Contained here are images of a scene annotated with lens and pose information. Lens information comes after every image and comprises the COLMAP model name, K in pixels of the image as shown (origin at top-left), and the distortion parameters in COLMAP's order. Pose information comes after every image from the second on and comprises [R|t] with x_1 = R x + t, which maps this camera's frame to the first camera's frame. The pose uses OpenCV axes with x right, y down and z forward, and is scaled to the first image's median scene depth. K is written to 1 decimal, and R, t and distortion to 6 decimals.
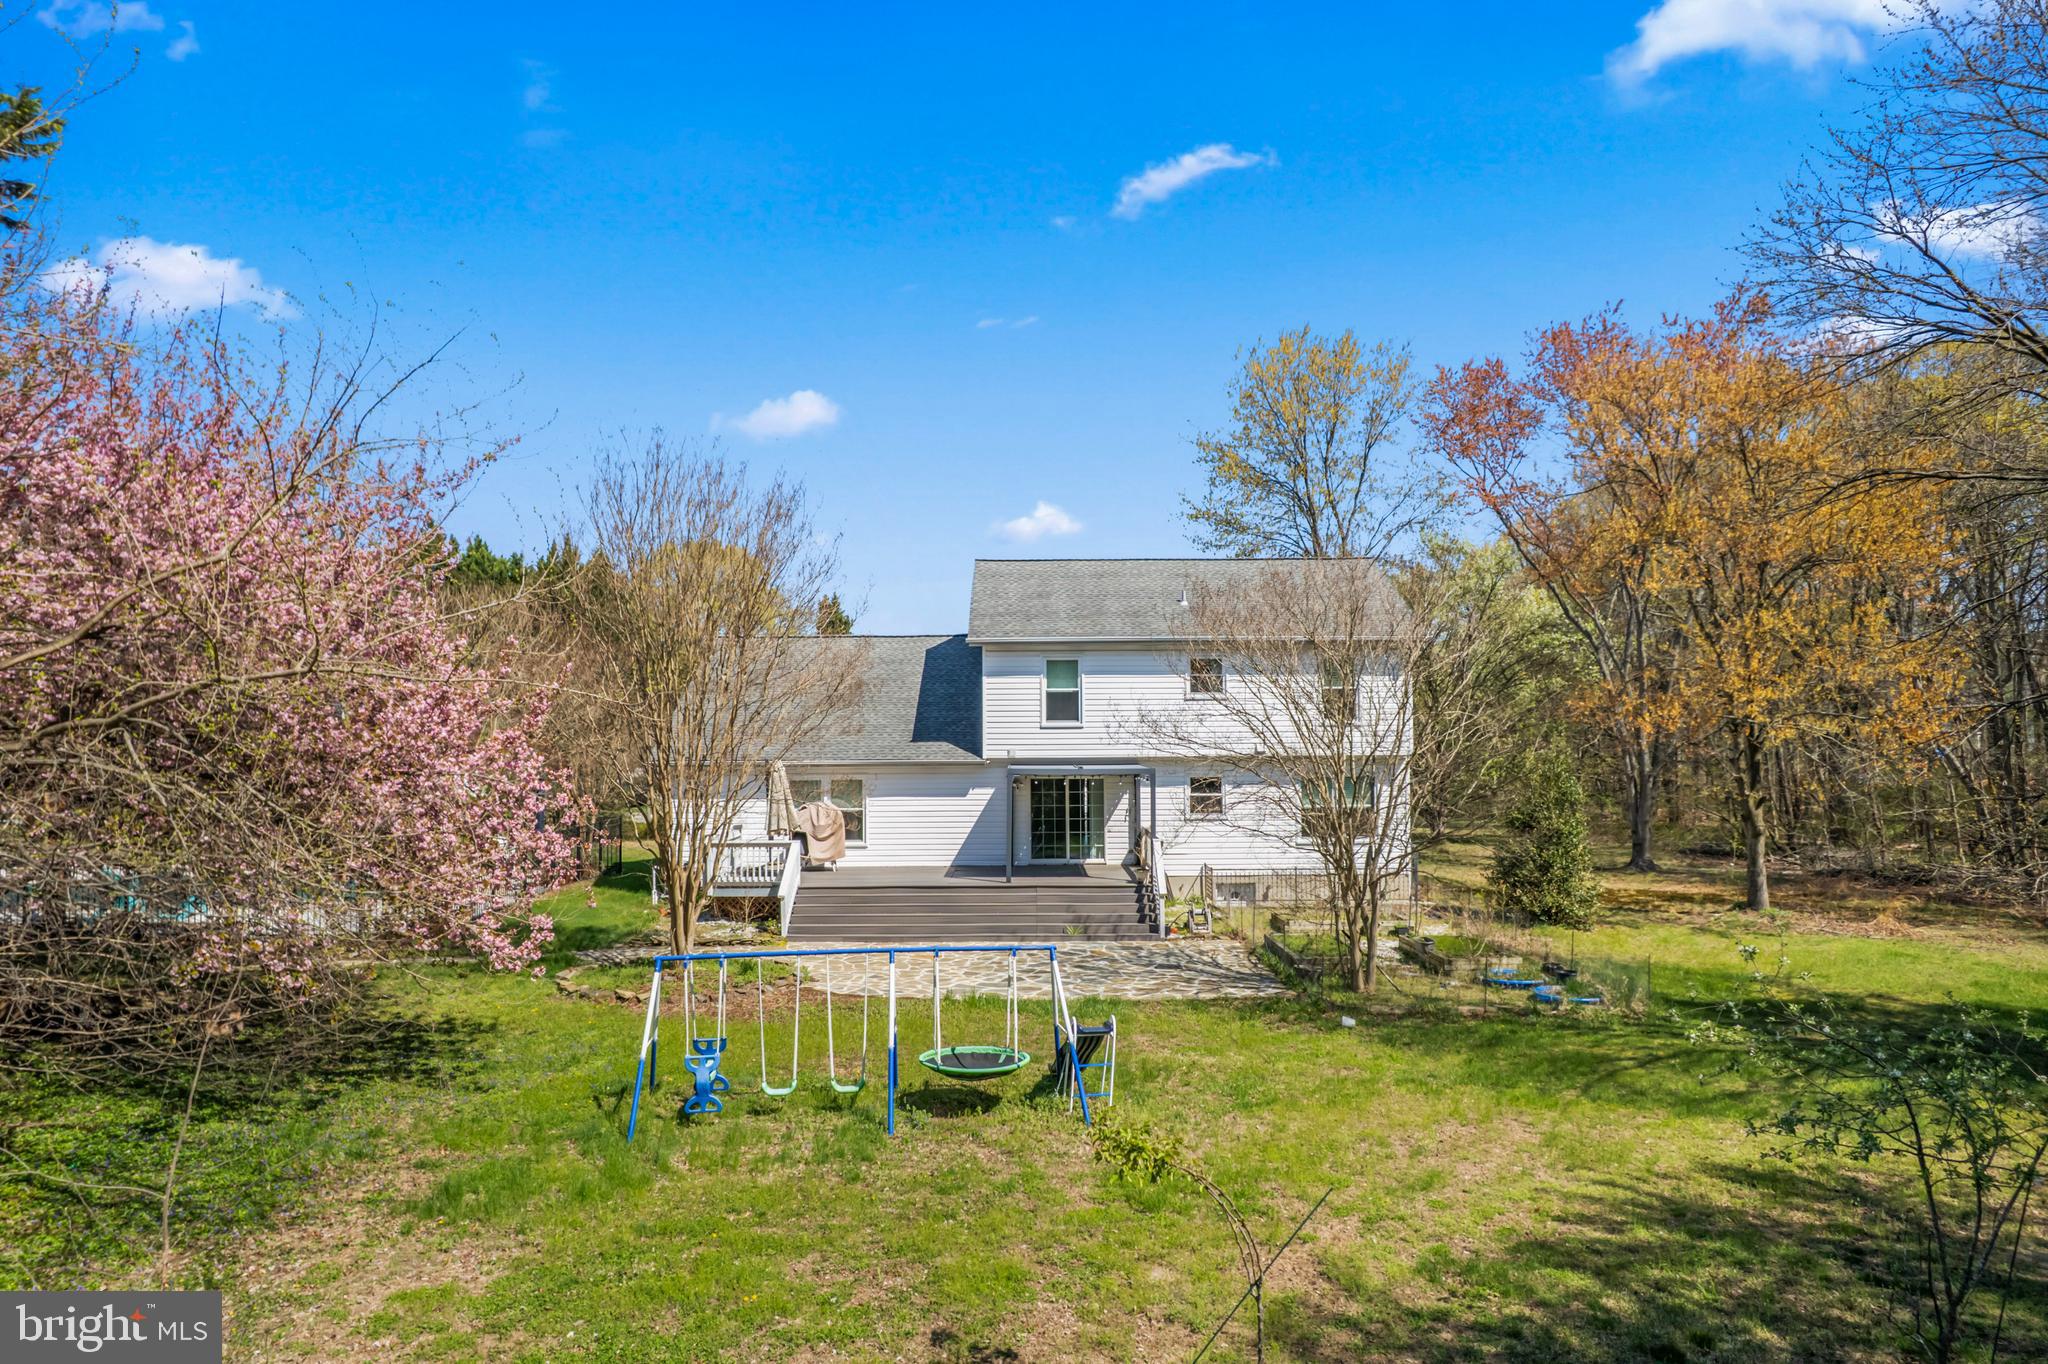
lens RADIAL K [[1320.7, 0, 1024.0], [0, 1320.7, 682.0], [0, 0, 1]] dist [-0.072927, 0.069009]
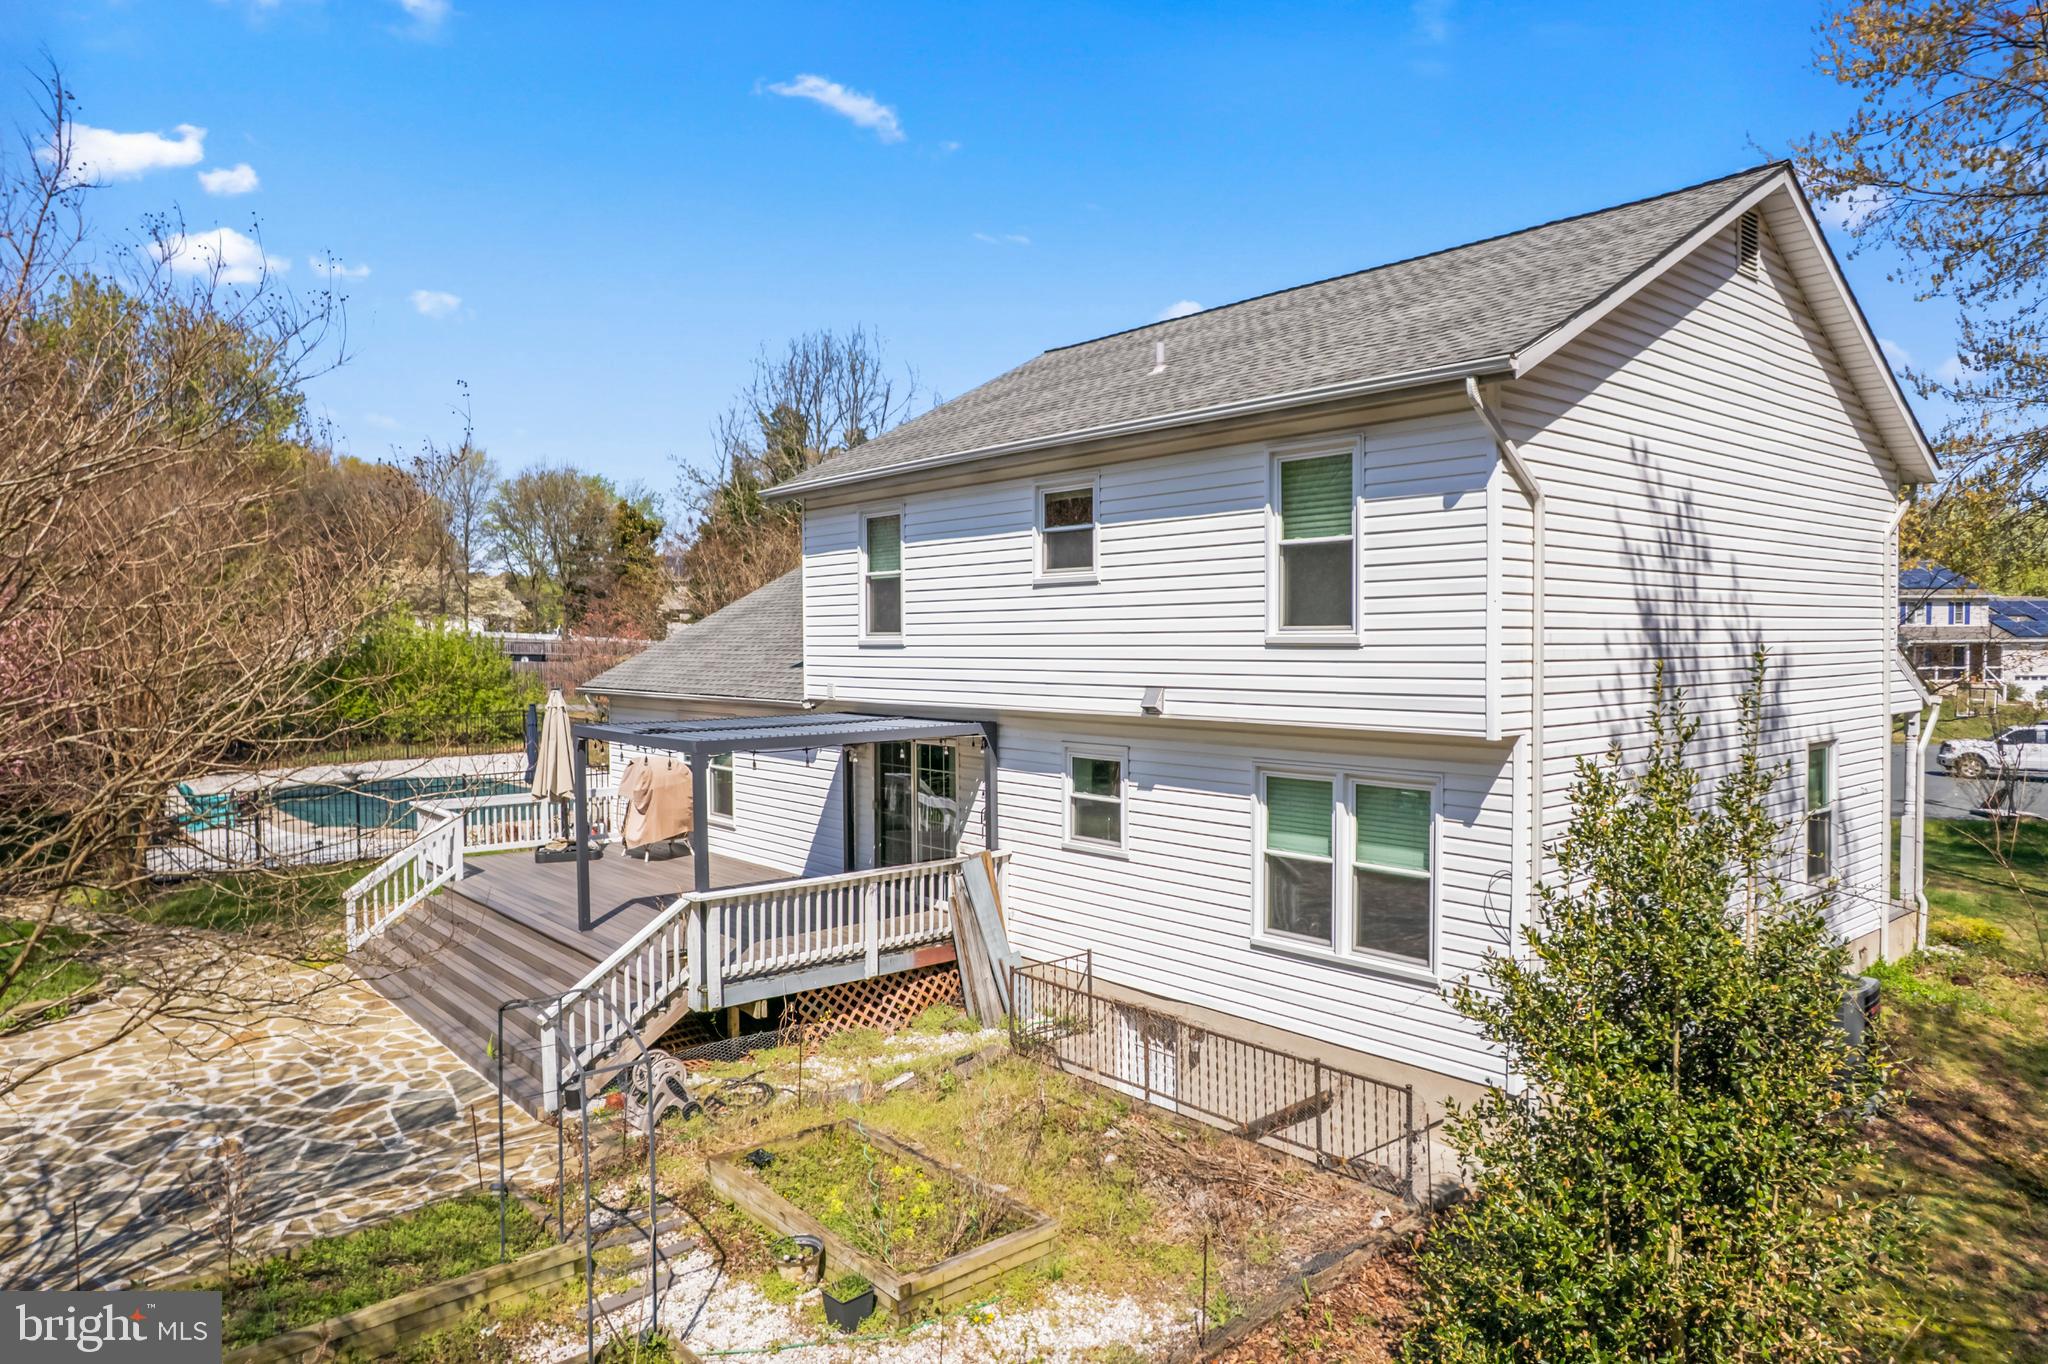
lens RADIAL K [[1320.7, 0, 1024.0], [0, 1320.7, 682.0], [0, 0, 1]] dist [-0.072927, 0.069009]
pose [[0.640743, 0.027508, -0.767262, 0.465752], [0.033490, 0.997405, 0.063727, 0.017377], [0.767025, -0.066528, 0.638159, 0.706117]]
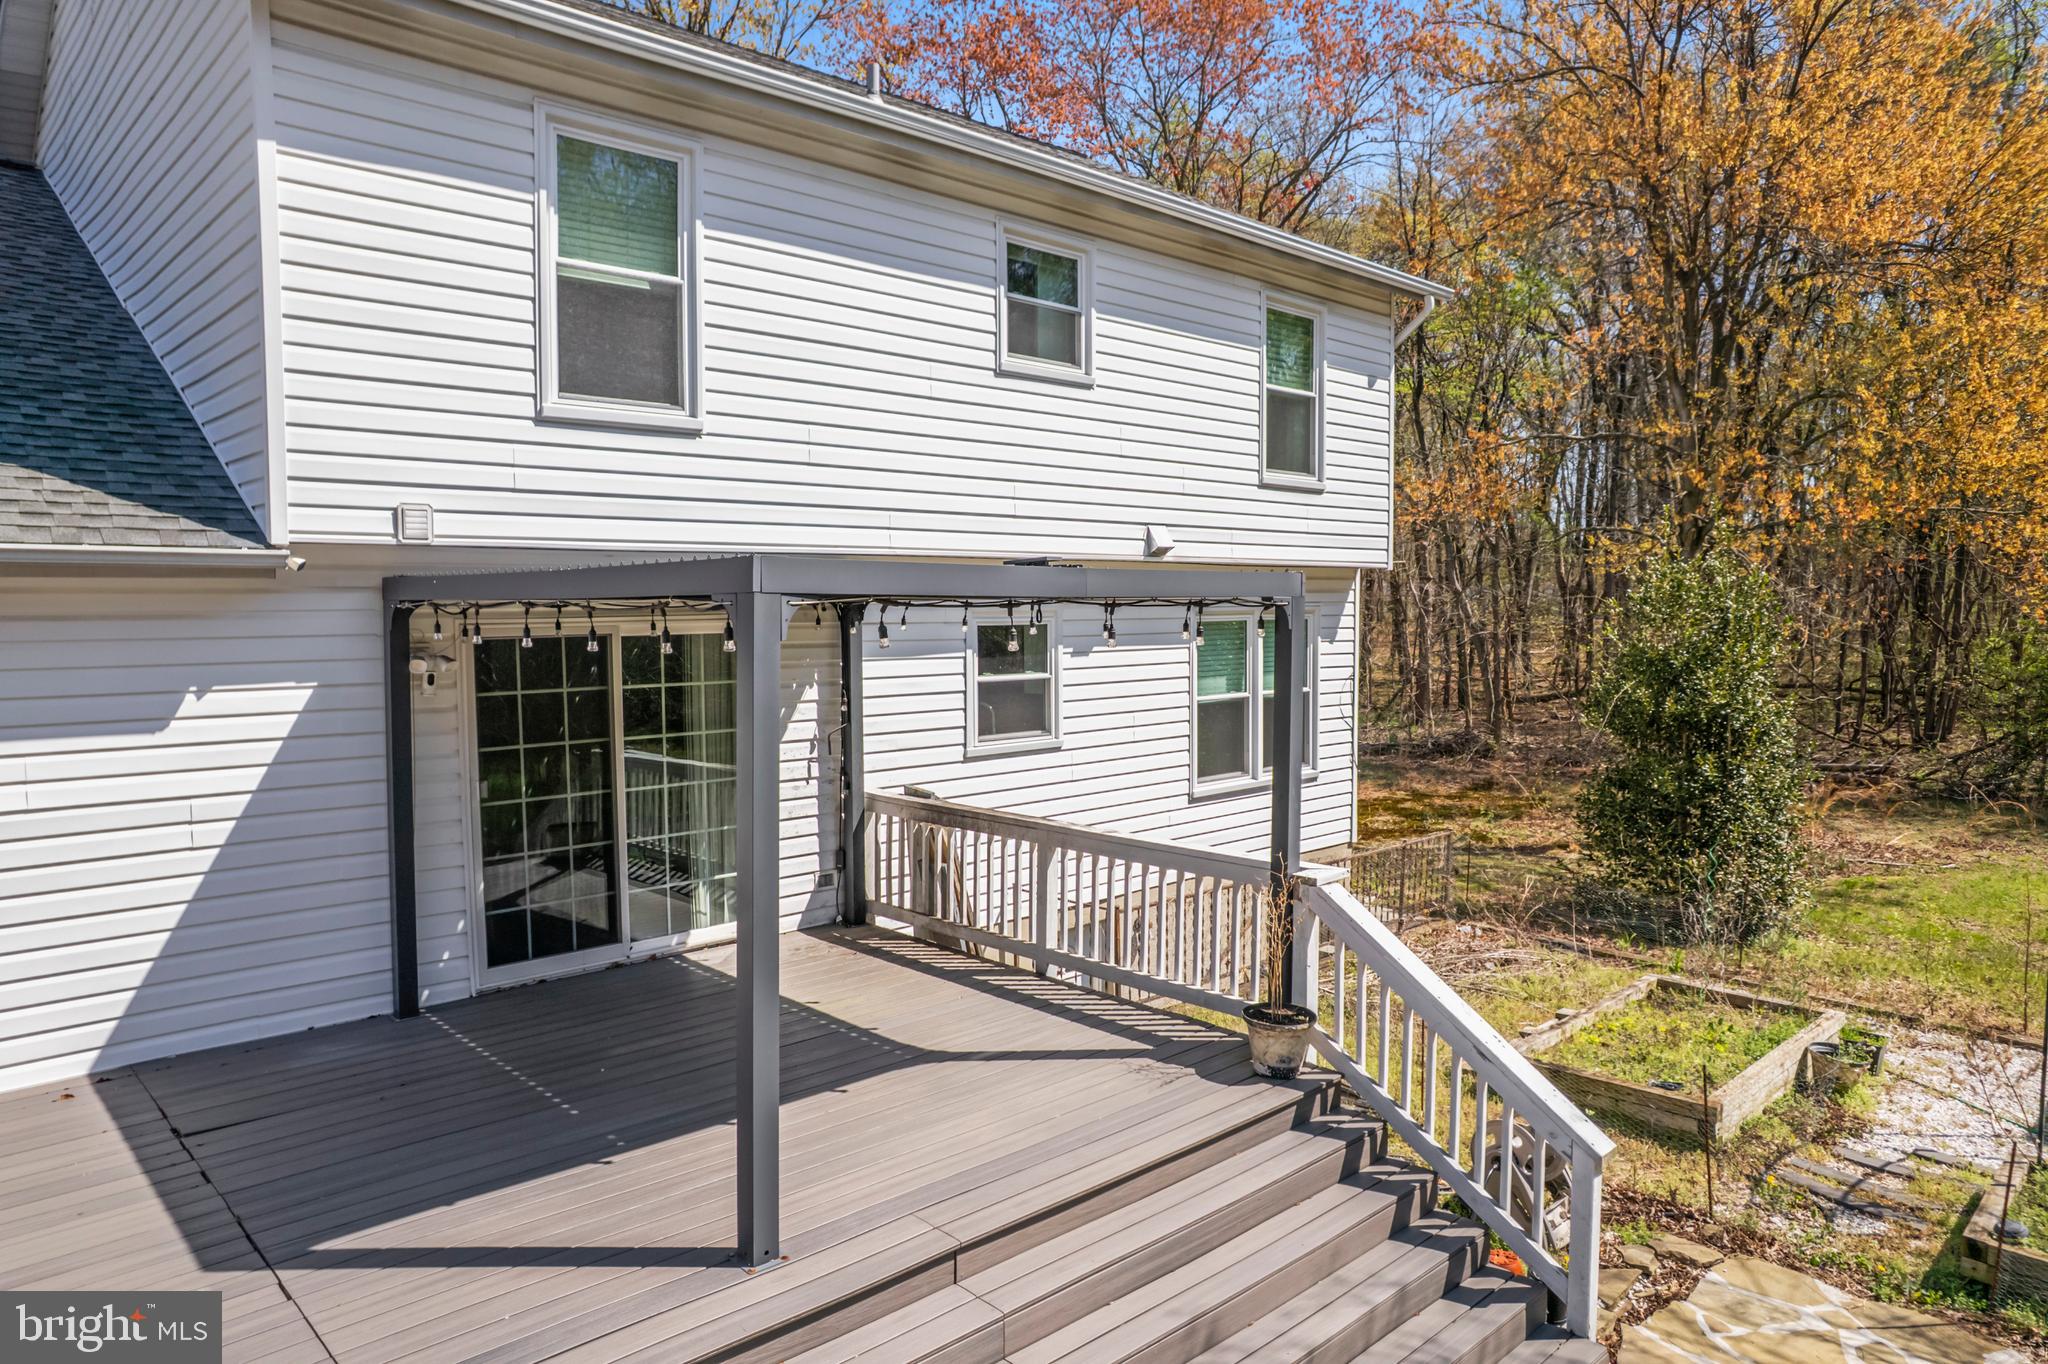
lens RADIAL K [[1320.7, 0, 1024.0], [0, 1320.7, 682.0], [0, 0, 1]] dist [-0.072927, 0.069009]
pose [[0.727426, -0.039233, 0.685063, -0.085371], [-0.030501, 0.995529, 0.089400, 0.057421], [-0.685508, -0.085926, 0.722977, 0.766588]]
